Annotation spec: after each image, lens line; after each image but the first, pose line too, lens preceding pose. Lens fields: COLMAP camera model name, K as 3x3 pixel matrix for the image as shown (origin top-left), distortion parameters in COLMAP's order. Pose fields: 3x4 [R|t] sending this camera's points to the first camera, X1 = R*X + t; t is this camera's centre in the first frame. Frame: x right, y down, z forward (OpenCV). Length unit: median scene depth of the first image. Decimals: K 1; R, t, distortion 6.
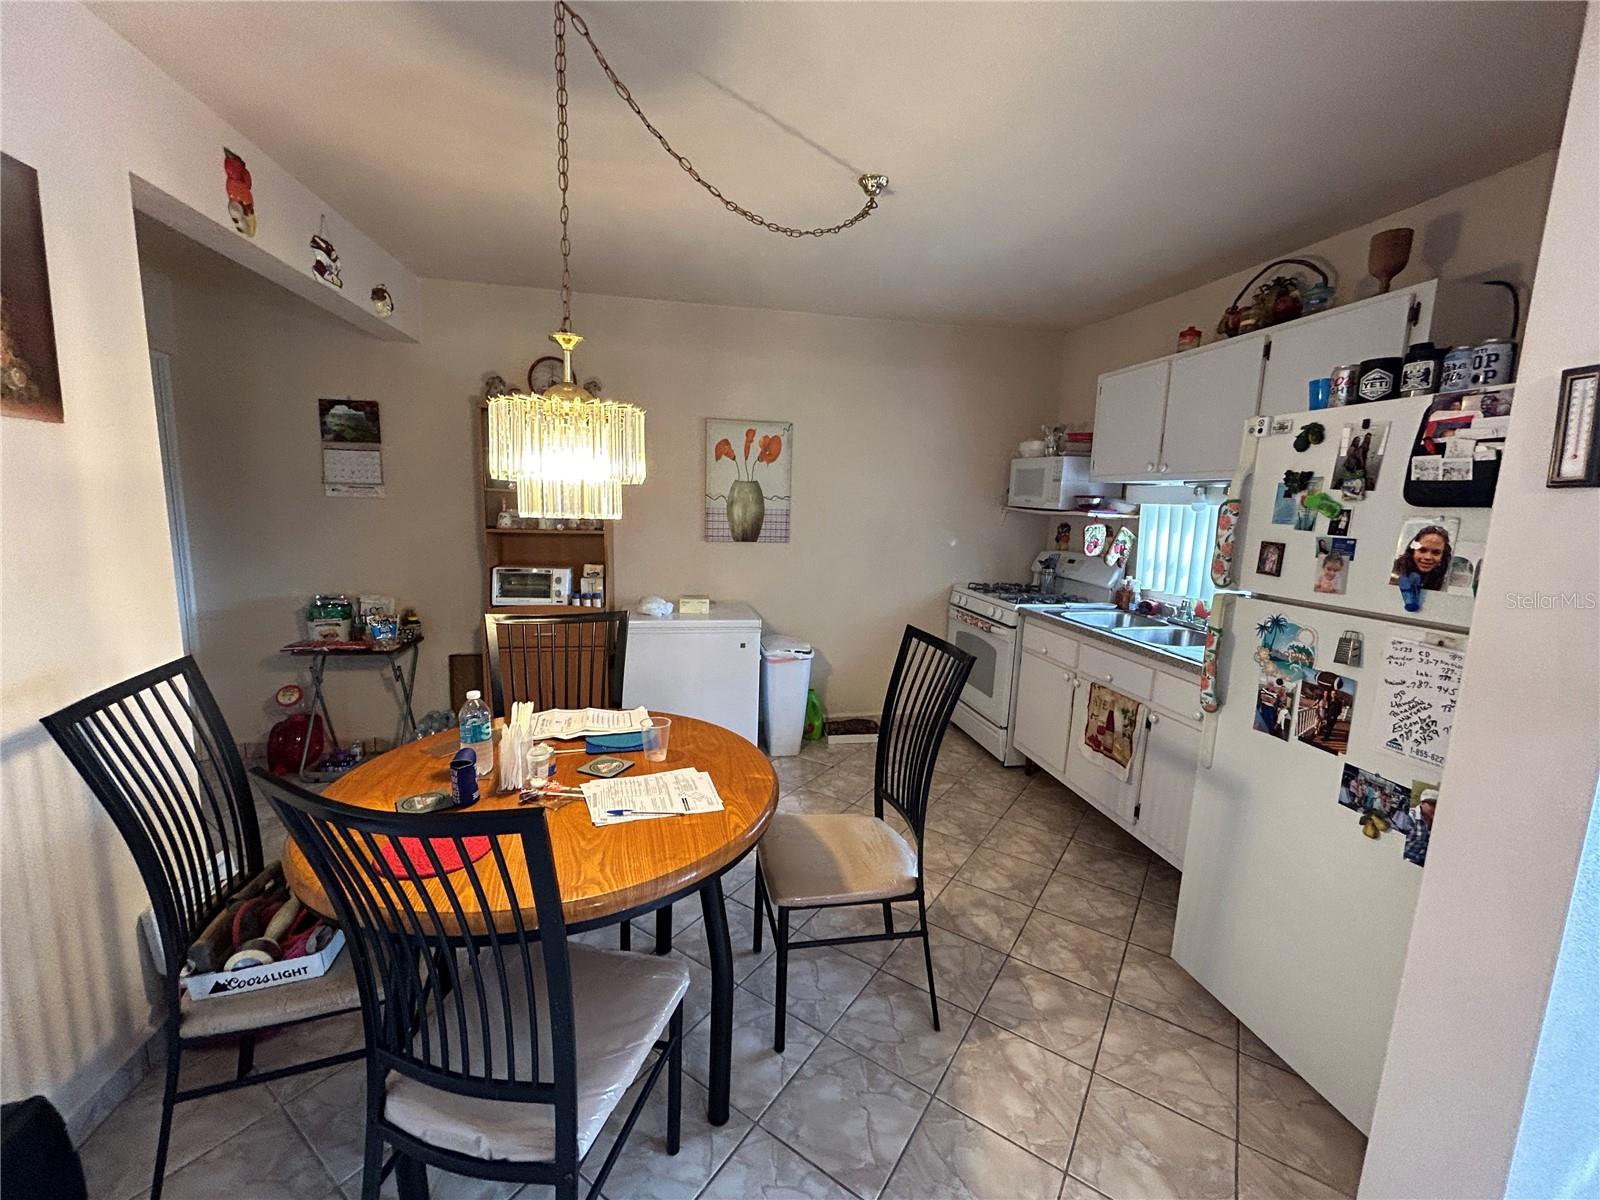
lens RADIAL K [[649.7, 0, 797.0], [0, 649.7, 595.4], [0, 0, 1]] dist [0.002611, 0.000264]
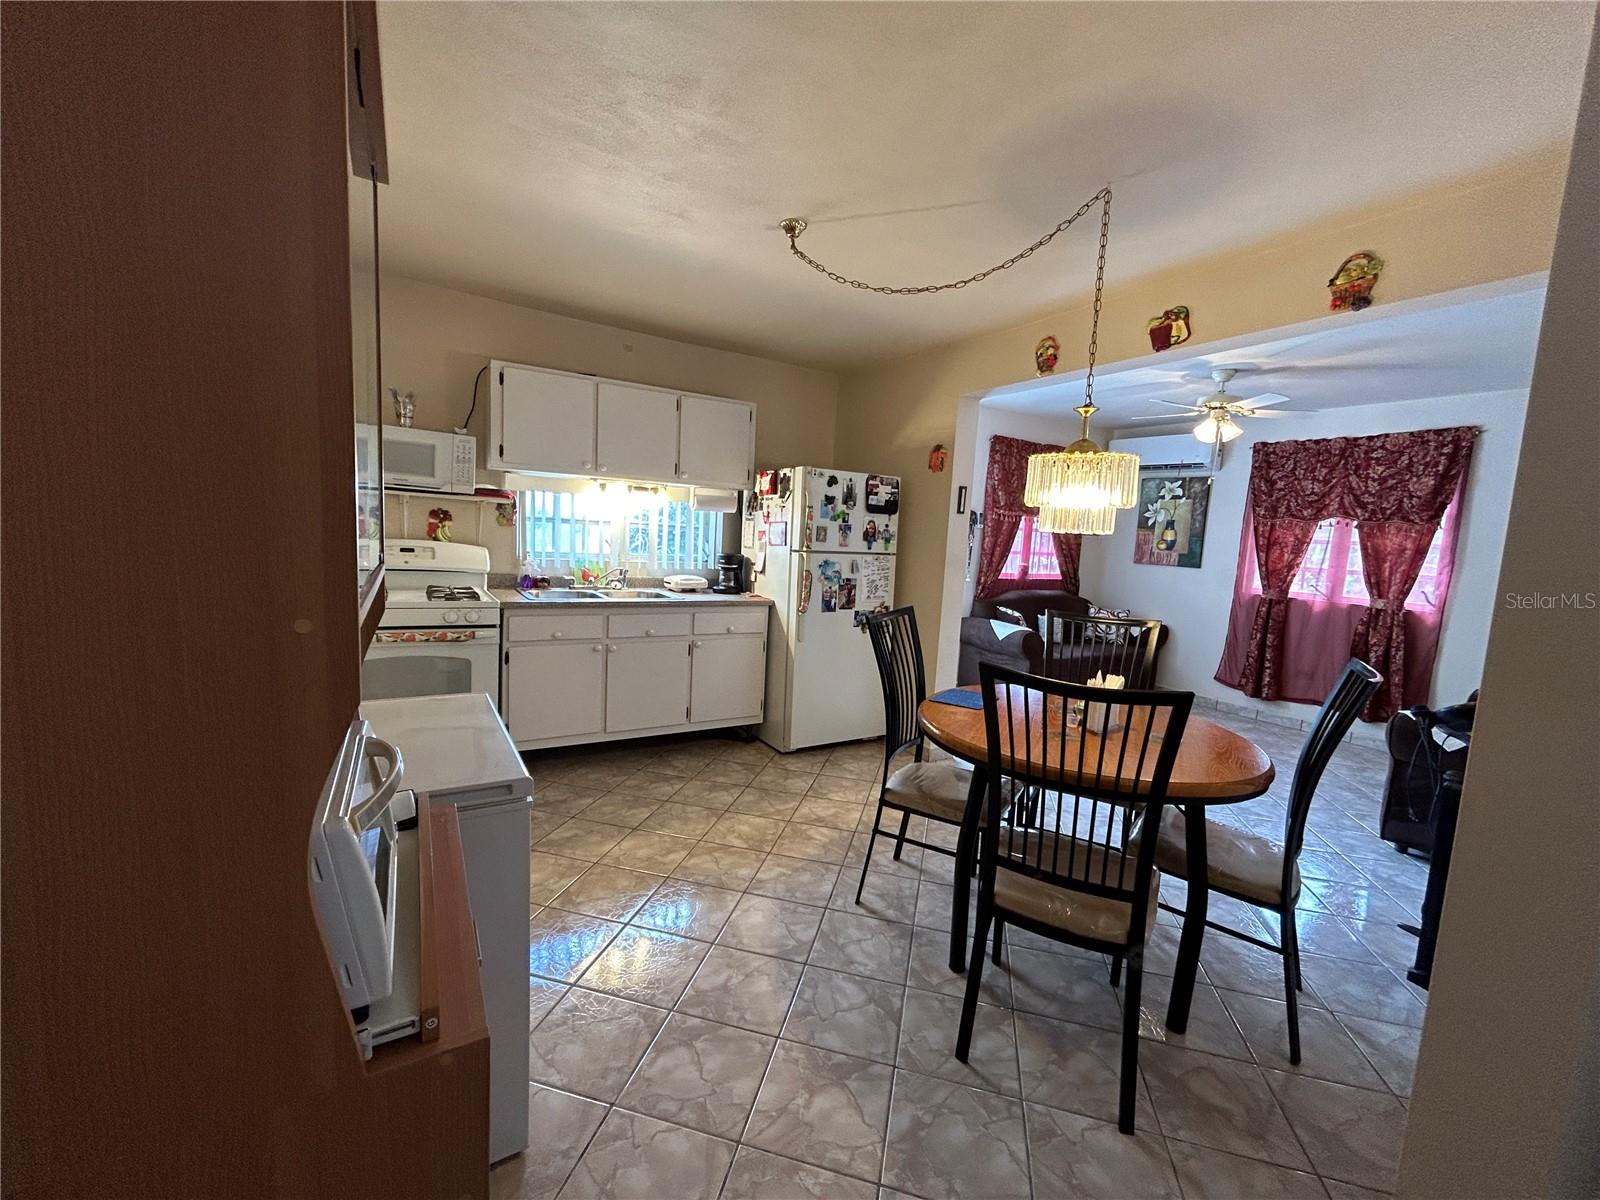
lens RADIAL K [[643.2, 0, 799.3], [0, 643.2, 578.2], [0, 0, 1]] dist [-0.001672, -0.000028]
pose [[-0.344471, -0.125250, 0.930404, -1.404765], [0.068060, 0.985120, 0.157815, -0.281101], [-0.936326, 0.117686, -0.330821, 1.975577]]
